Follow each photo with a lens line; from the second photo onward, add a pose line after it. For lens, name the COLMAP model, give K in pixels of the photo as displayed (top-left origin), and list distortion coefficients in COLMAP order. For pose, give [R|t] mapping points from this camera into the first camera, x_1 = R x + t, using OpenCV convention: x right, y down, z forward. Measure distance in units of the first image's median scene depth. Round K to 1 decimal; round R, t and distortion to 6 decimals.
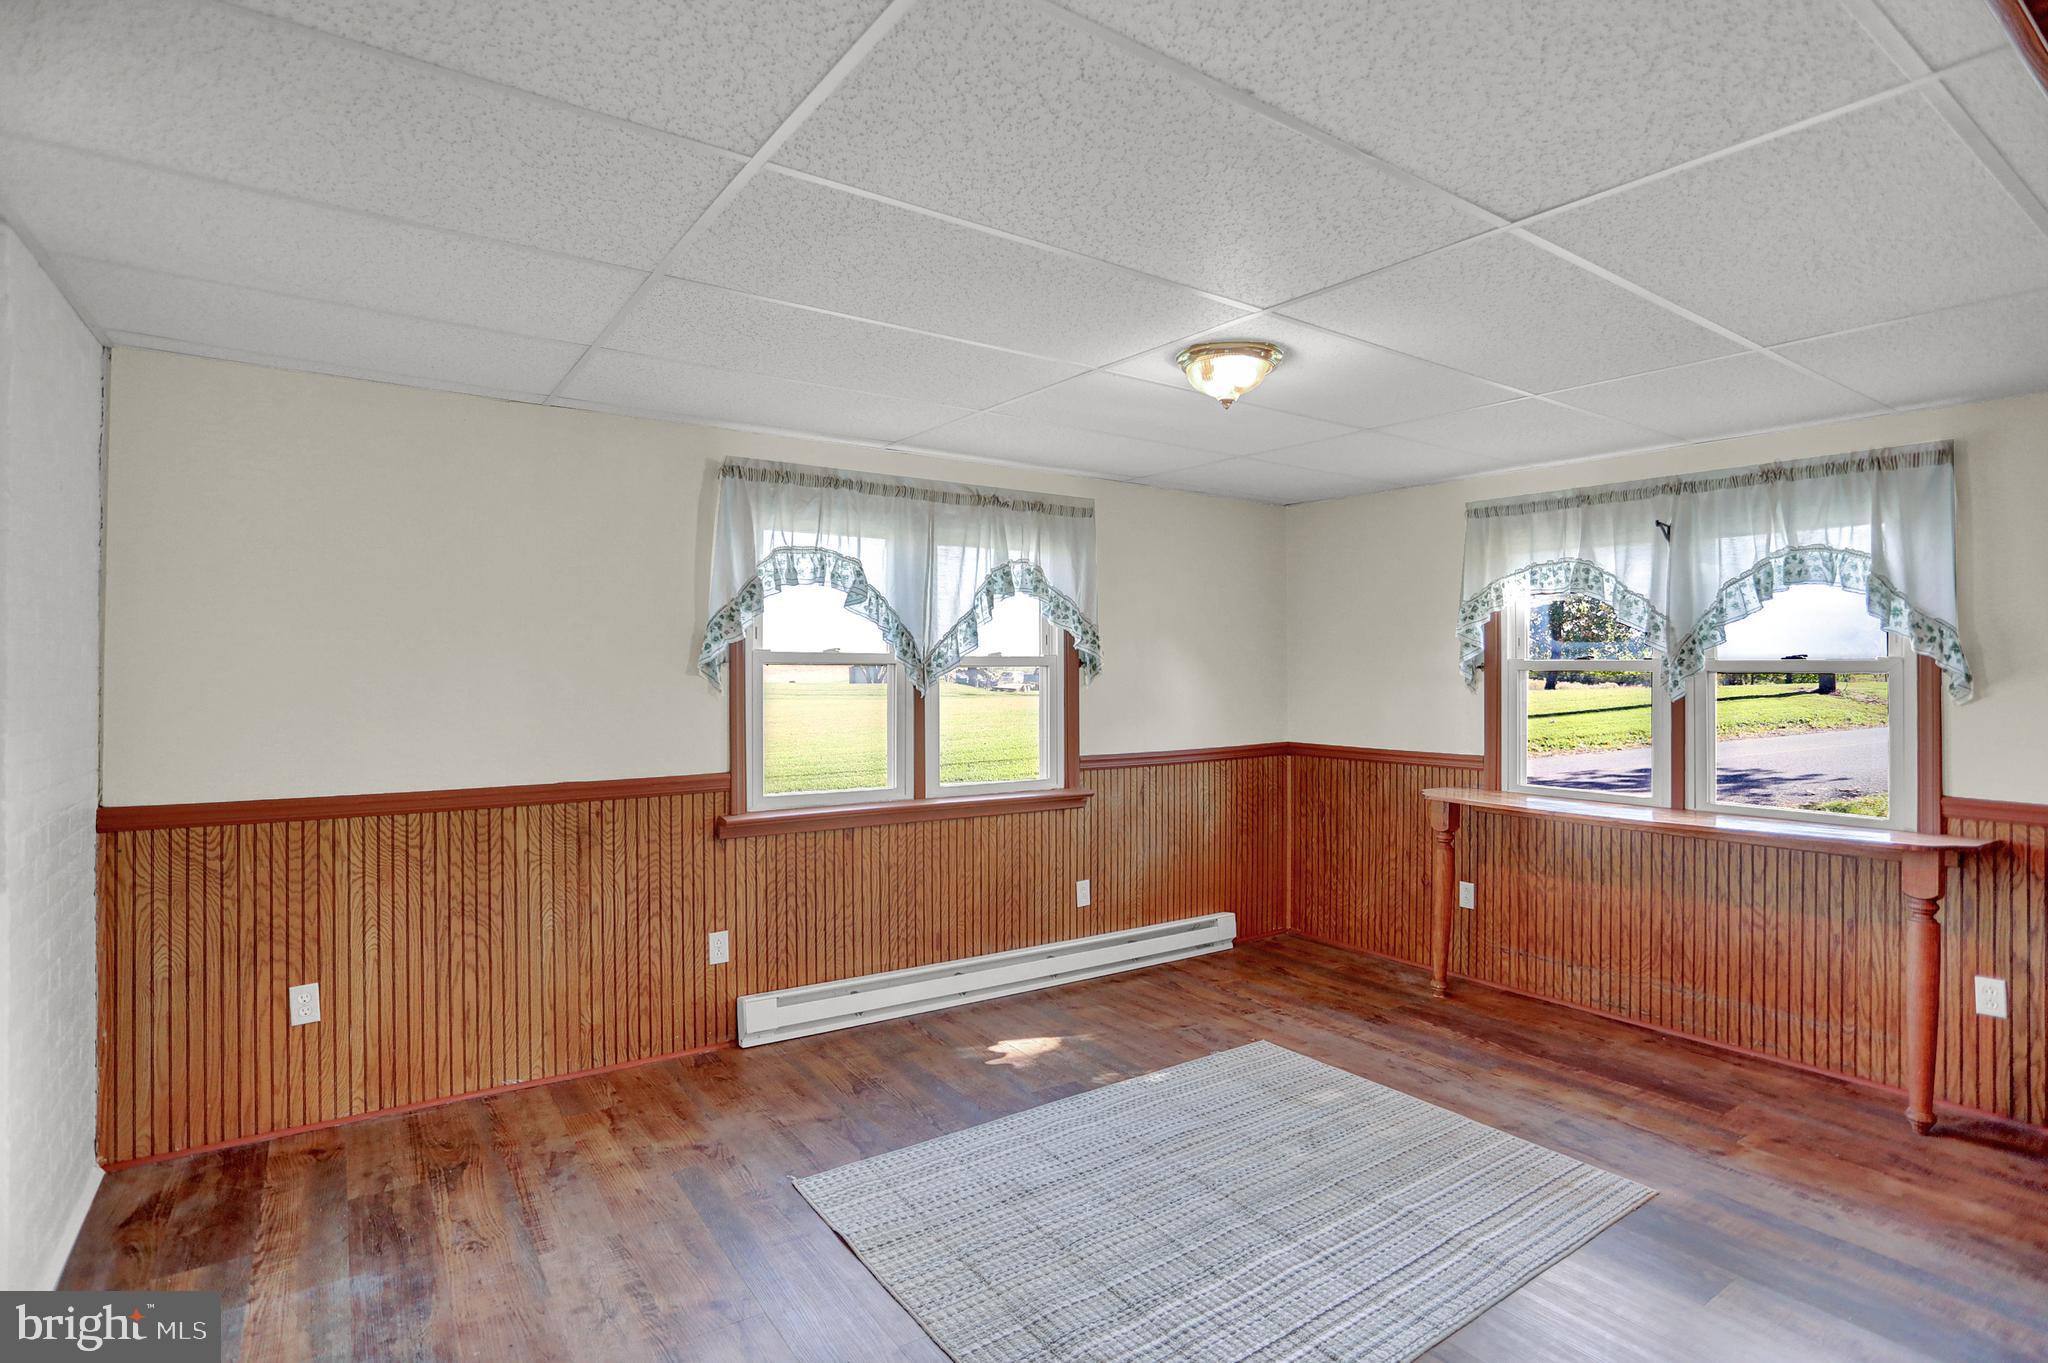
lens RADIAL K [[1012.2, 0, 1063.8], [0, 1012.2, 657.3], [0, 0, 1]] dist [-0.065557, 0.023805]
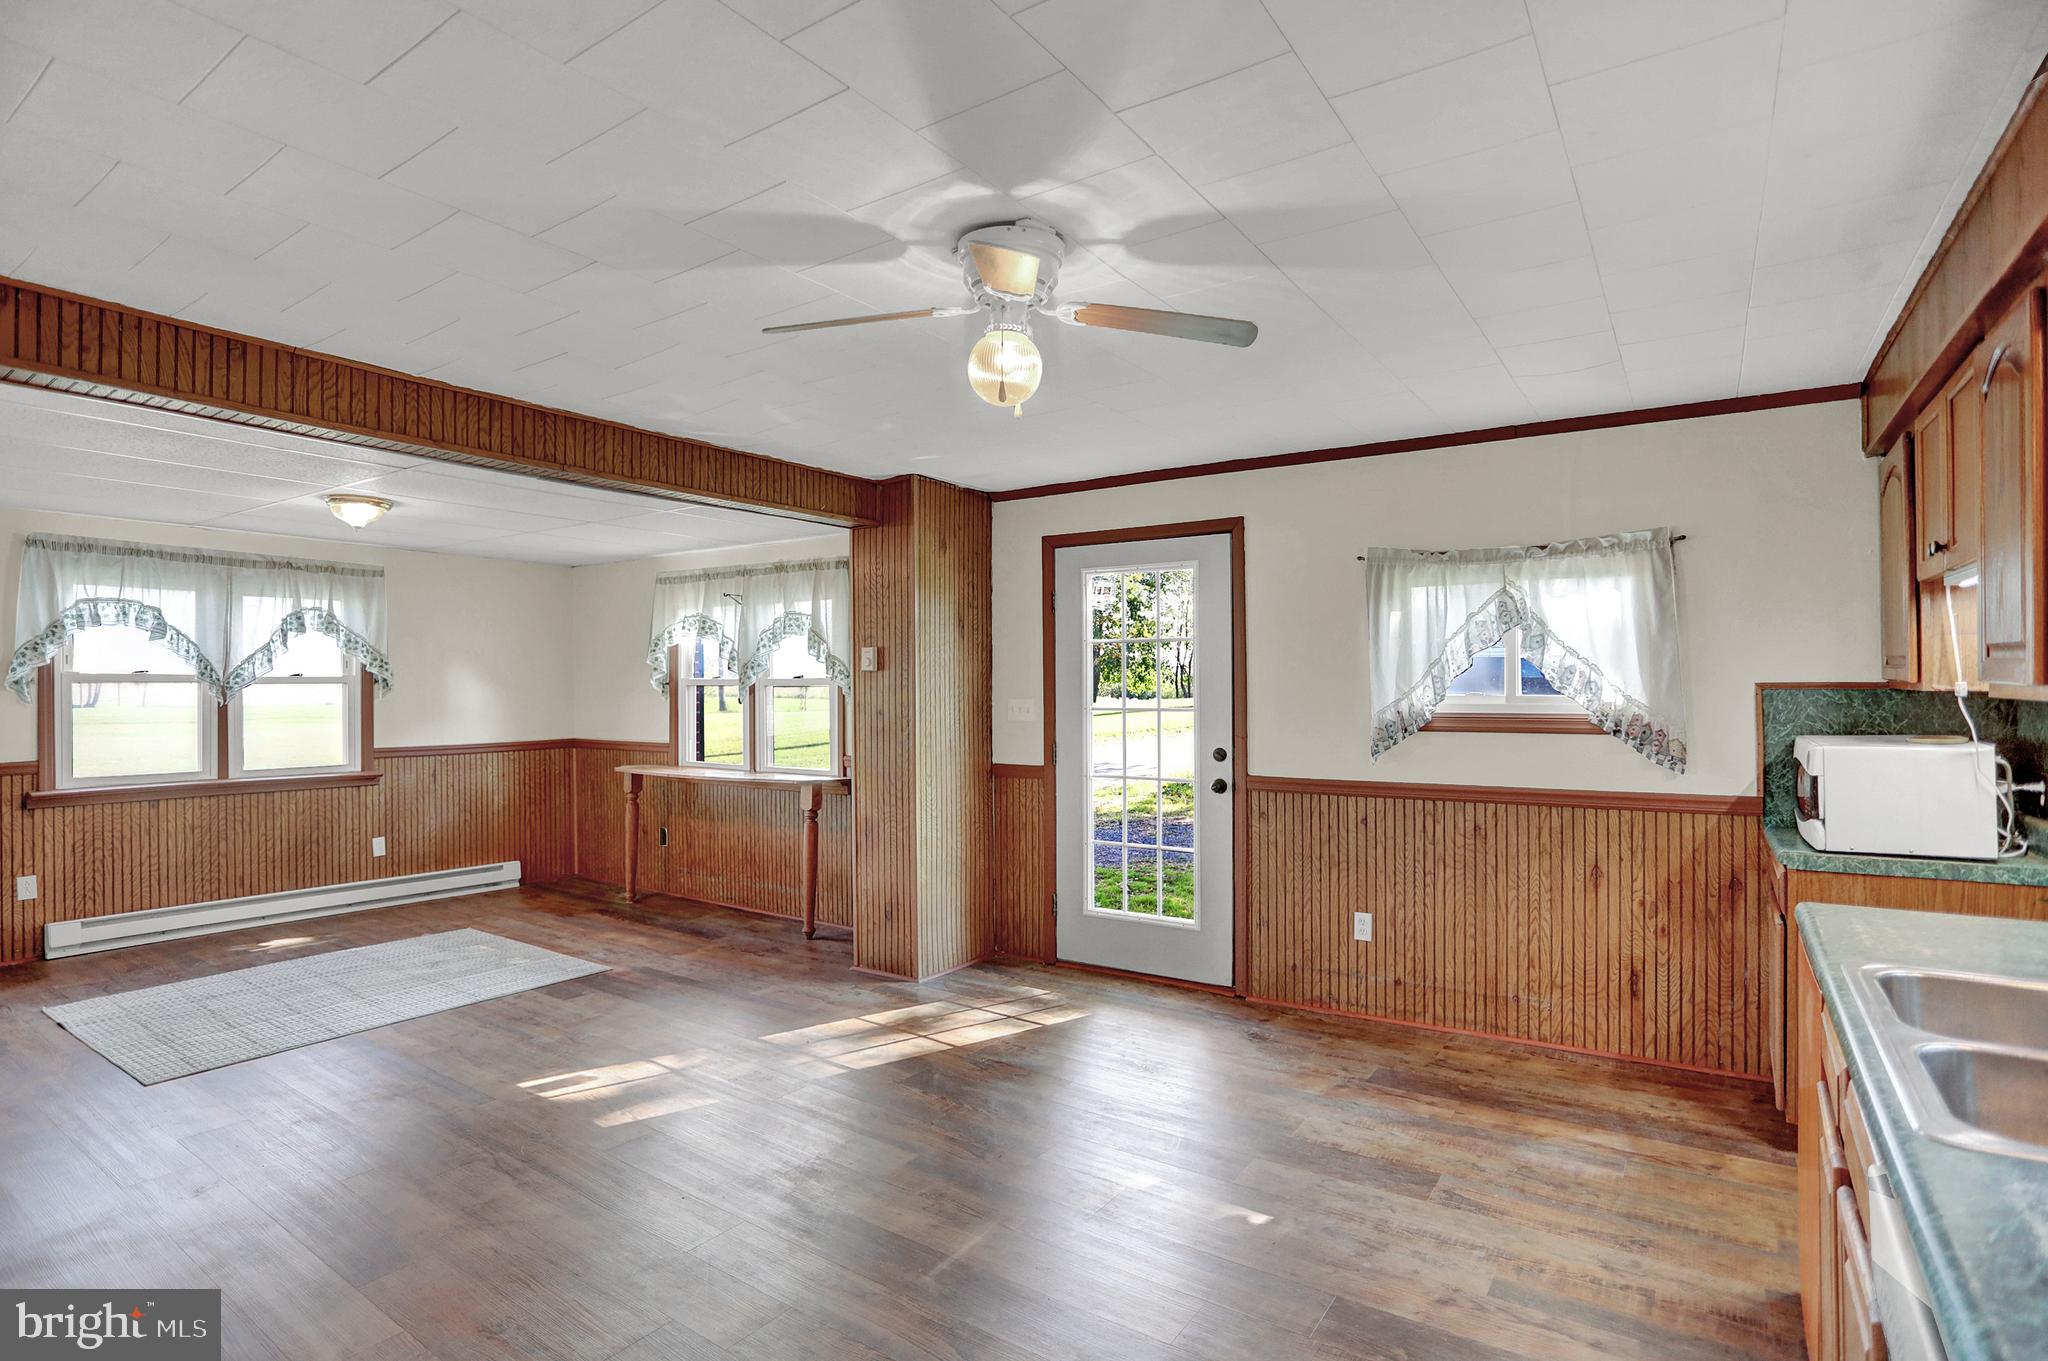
lens RADIAL K [[1012.2, 0, 1042.4], [0, 1012.2, 683.2], [0, 0, 1]] dist [-0.065557, 0.023805]
pose [[0.942283, -0.002258, 0.334809, 0.489339], [0.000325, 0.999983, 0.005831, 0.000763], [-0.334816, -0.005386, 0.942268, -0.670968]]
